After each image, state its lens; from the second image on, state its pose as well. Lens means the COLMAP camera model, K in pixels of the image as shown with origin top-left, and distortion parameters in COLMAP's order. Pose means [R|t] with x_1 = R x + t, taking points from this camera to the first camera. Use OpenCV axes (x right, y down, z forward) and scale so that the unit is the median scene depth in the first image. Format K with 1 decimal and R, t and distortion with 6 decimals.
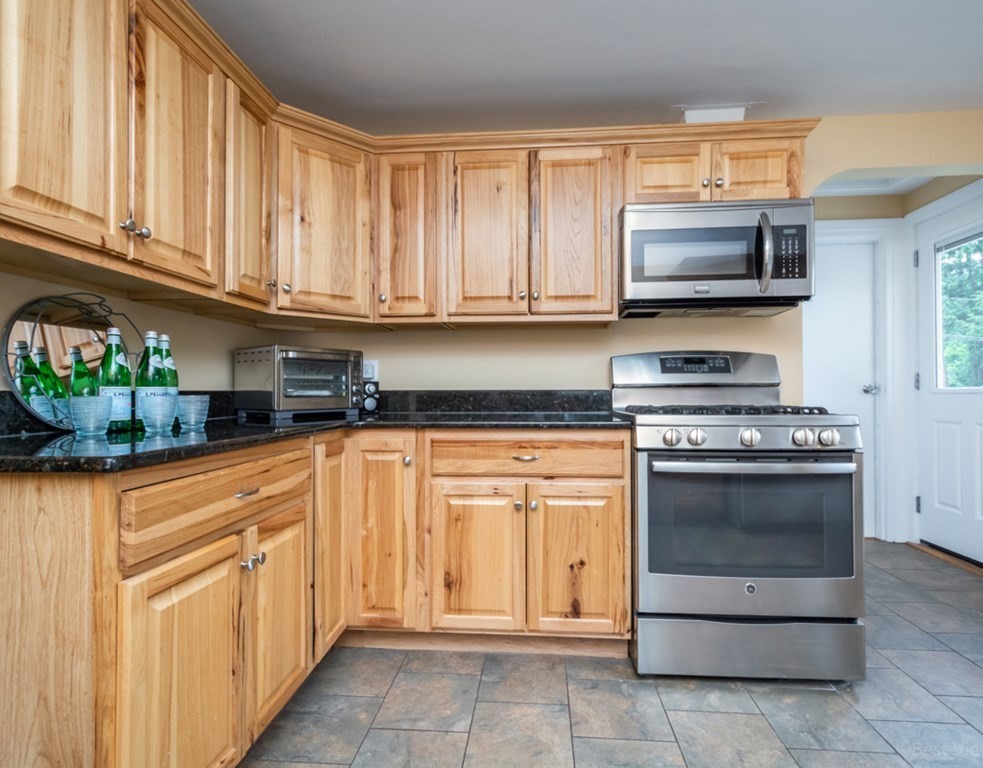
lens RADIAL K [[510.4, 0, 498.6], [0, 510.4, 388.3], [0, 0, 1]] dist [0.011262, -0.000736]
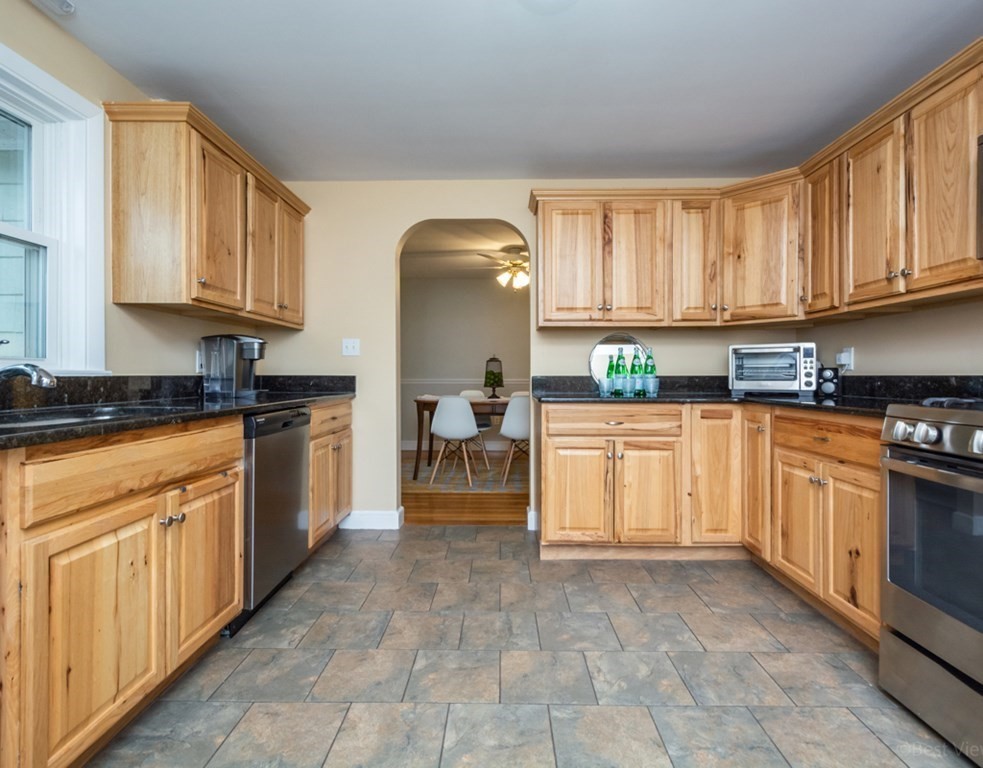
lens RADIAL K [[510.4, 0, 495.8], [0, 510.4, 374.7], [0, 0, 1]] dist [0.011262, -0.000736]
pose [[0.056483, -0.000957, -0.998403, 1.105240], [0.004110, 0.999991, -0.000726, -0.000696], [0.998395, -0.004062, 0.056487, 0.254257]]
